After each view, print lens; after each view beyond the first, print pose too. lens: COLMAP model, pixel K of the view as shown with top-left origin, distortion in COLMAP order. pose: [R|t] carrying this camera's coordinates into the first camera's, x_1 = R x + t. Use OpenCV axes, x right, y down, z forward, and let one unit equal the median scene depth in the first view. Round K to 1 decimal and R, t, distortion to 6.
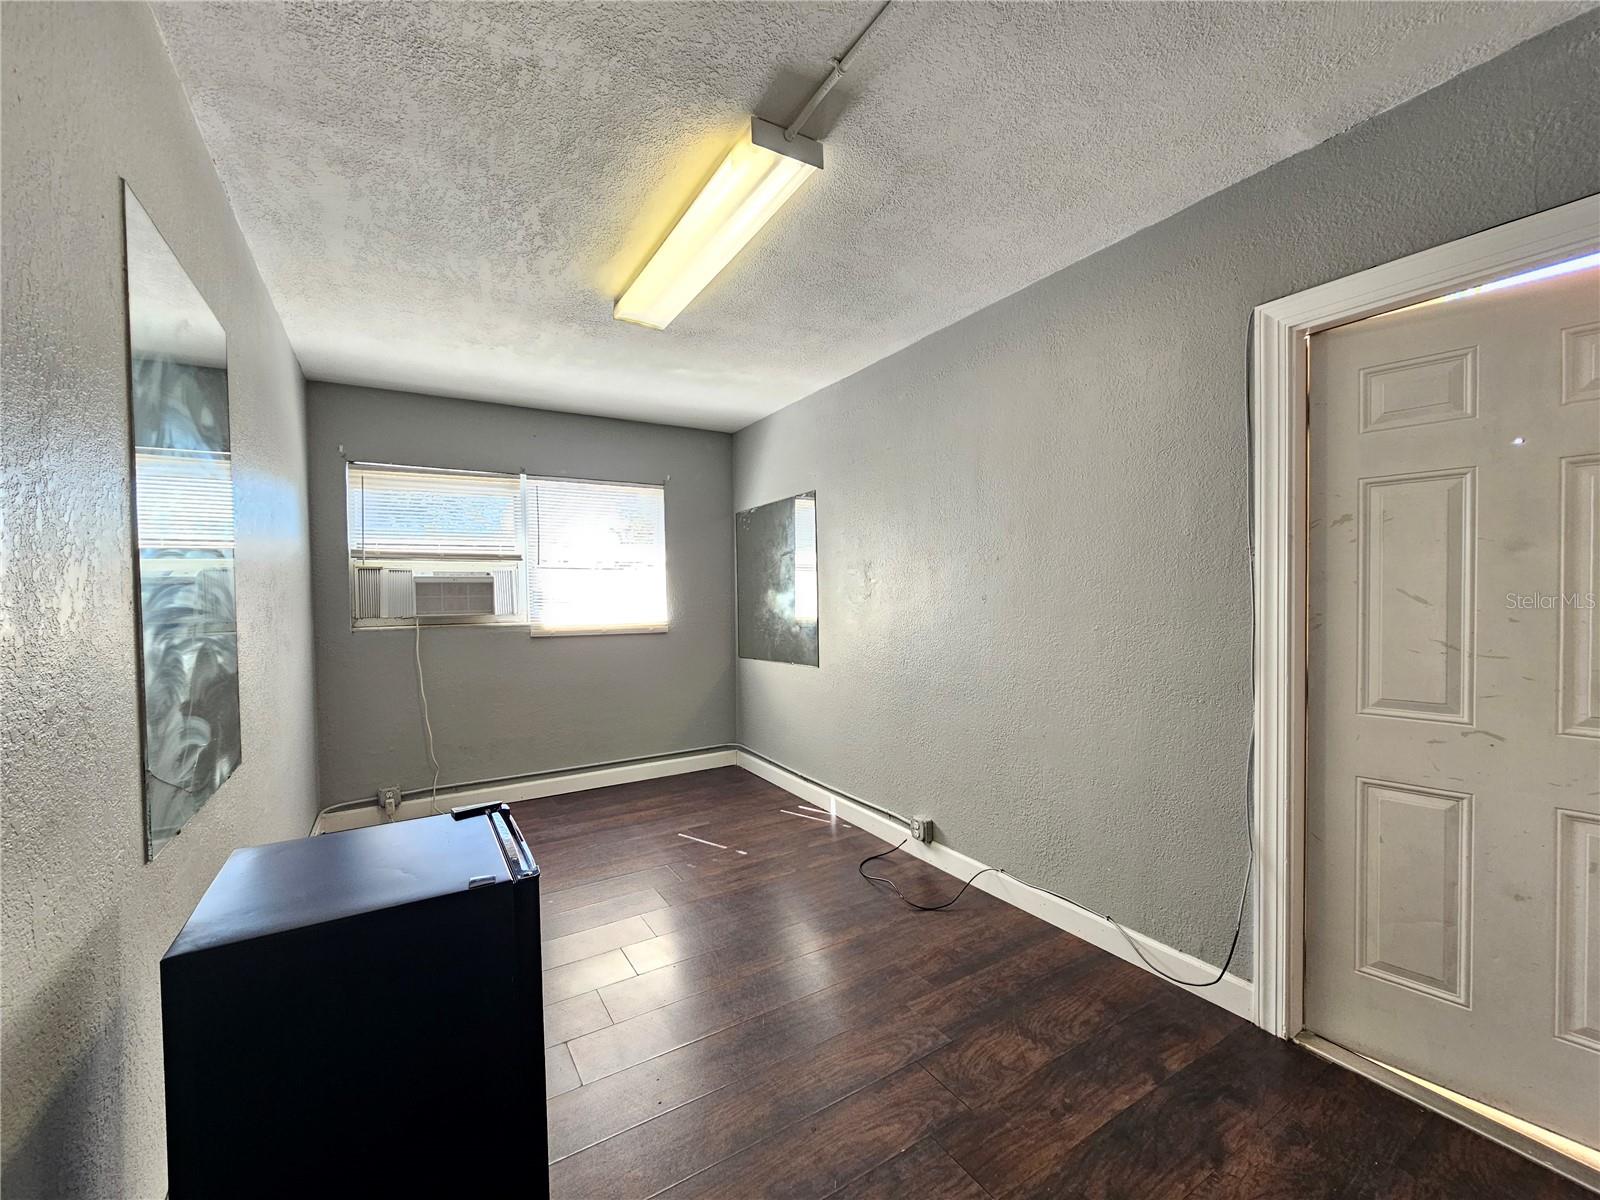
lens RADIAL K [[656.1, 0, 795.6], [0, 656.1, 603.9], [0, 0, 1]] dist [0.000663, -0.001650]
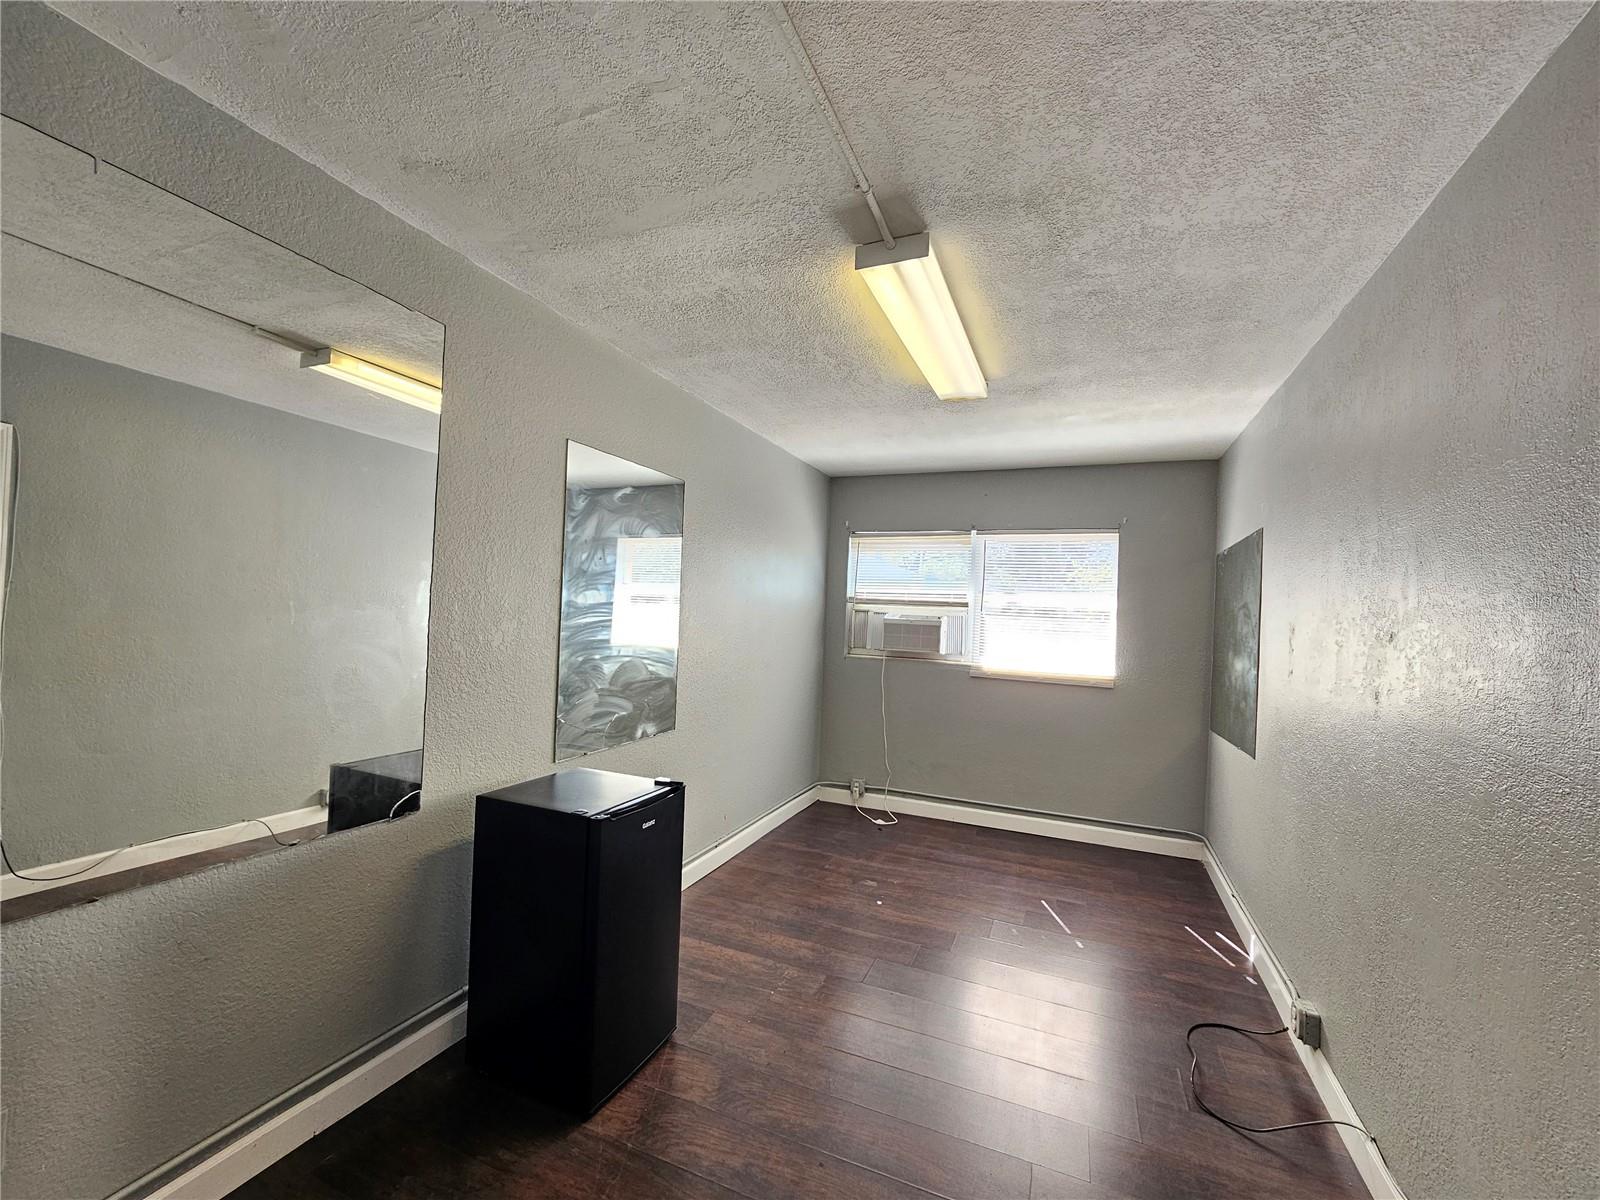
lens RADIAL K [[656.1, 0, 795.0], [0, 656.1, 604.8], [0, 0, 1]] dist [0.000663, -0.001650]
pose [[0.578379, 0.026976, -0.815322, 0.353055], [-0.065064, 0.997795, -0.013142, -0.039319], [0.813169, 0.060649, 0.578859, 0.119950]]
